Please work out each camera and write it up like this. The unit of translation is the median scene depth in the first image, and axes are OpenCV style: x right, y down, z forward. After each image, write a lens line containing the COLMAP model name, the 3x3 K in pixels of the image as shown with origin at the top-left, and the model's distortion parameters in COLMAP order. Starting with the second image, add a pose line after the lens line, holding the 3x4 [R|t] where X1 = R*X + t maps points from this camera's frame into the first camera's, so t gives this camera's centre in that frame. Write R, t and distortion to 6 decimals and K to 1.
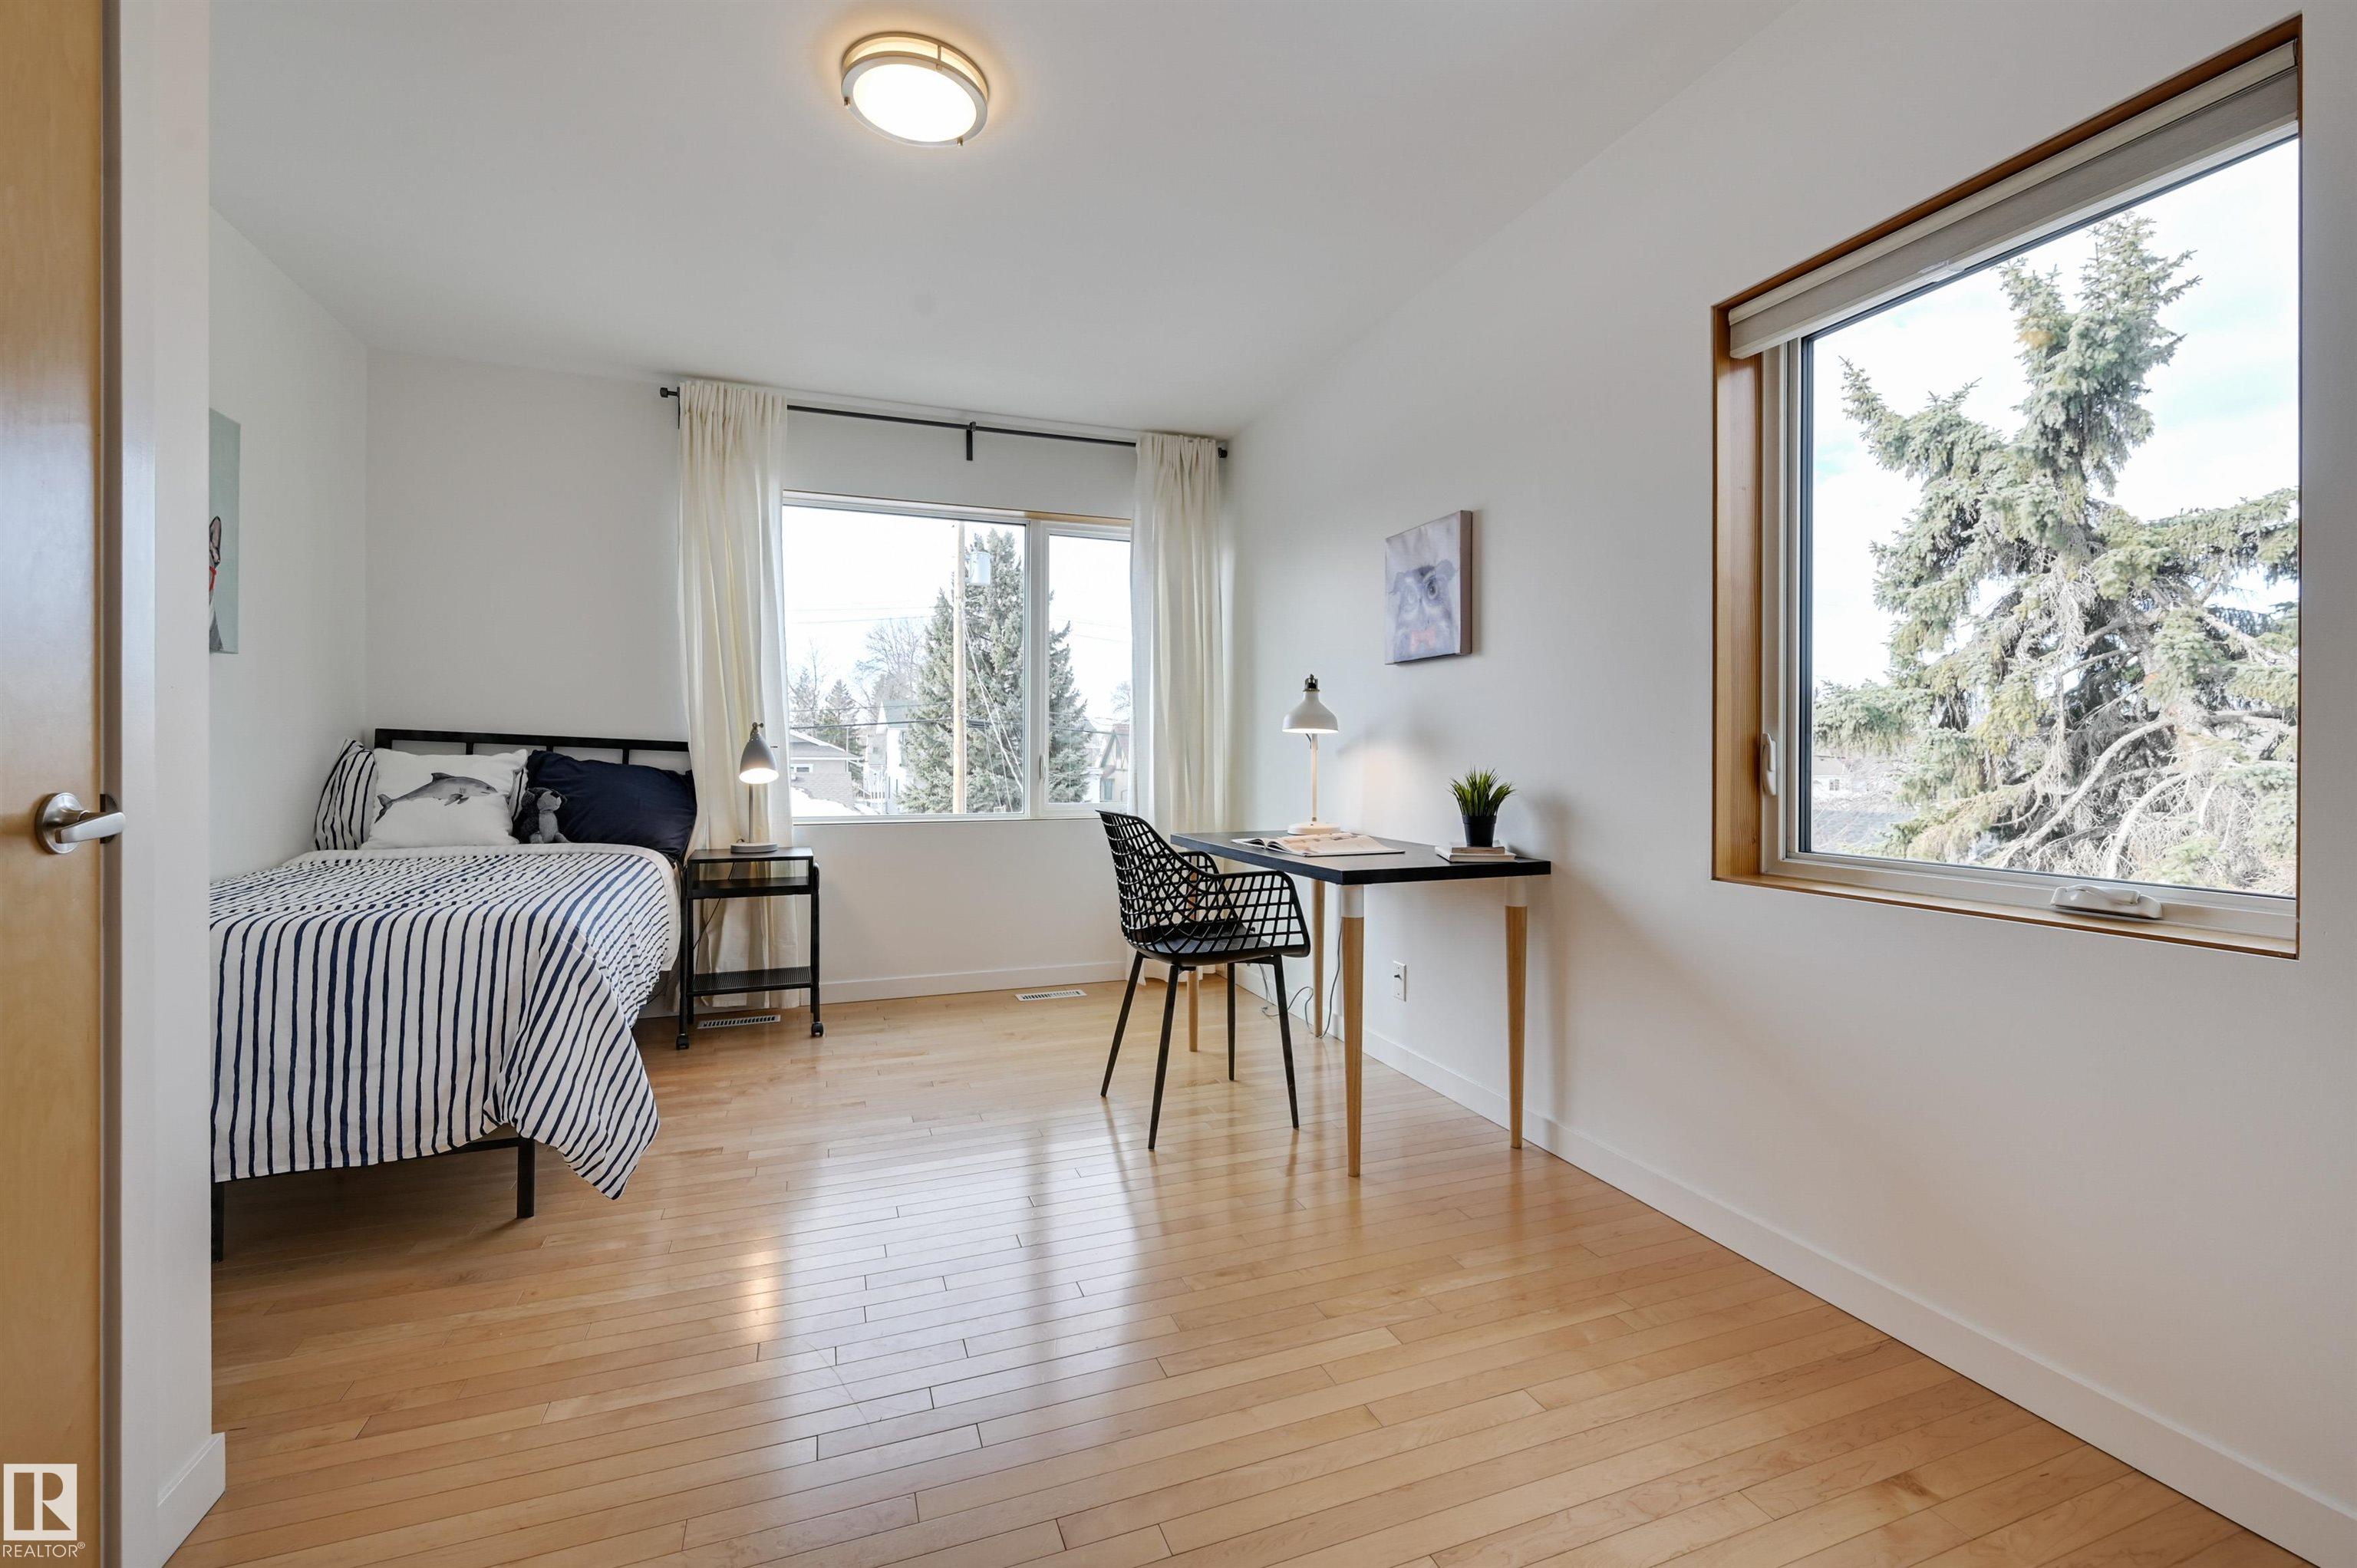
lens RADIAL K [[959.2, 0, 1178.2], [0, 959.2, 753.9], [0, 0, 1]] dist [0.002323, 0.000080]
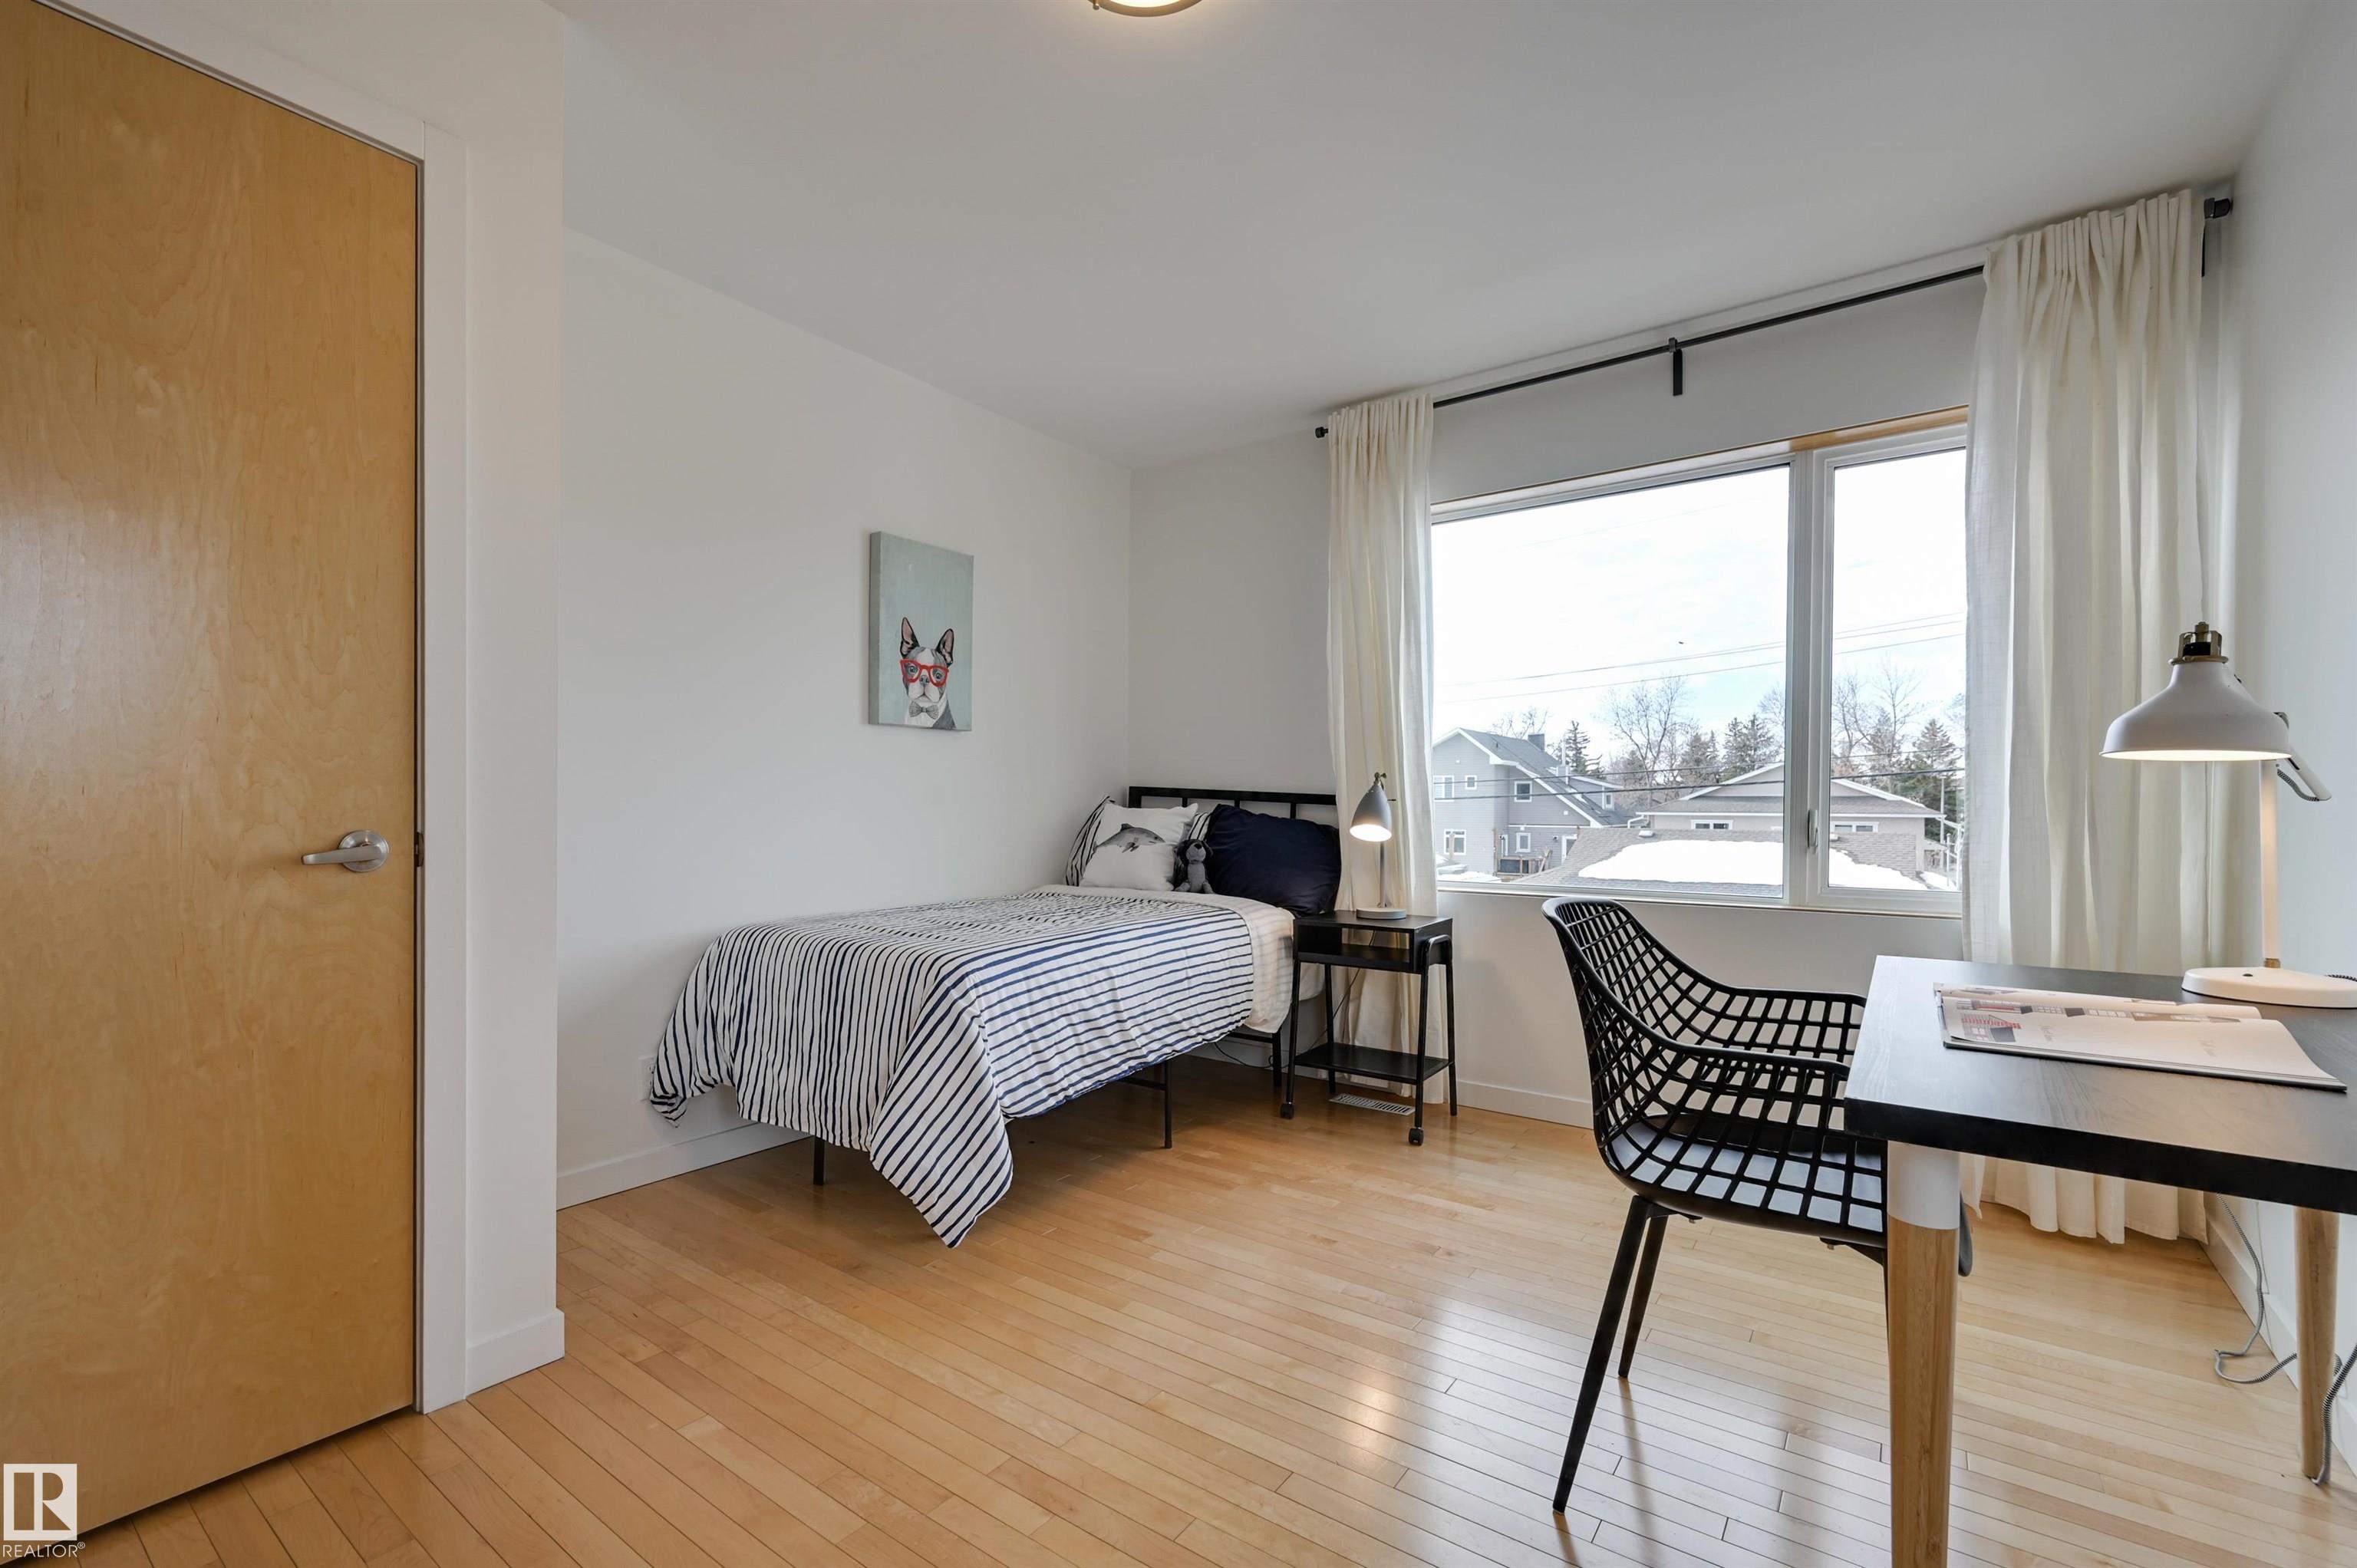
lens RADIAL K [[996.9, 0, 1174.0], [0, 996.9, 813.4], [0, 0, 1]] dist [-0.003041, 0.000054]
pose [[0.556198, 0.005787, -0.831030, 0.223570], [-0.002812, 0.999983, 0.005081, 0.000778], [0.831045, -0.000489, 0.556205, 0.332011]]
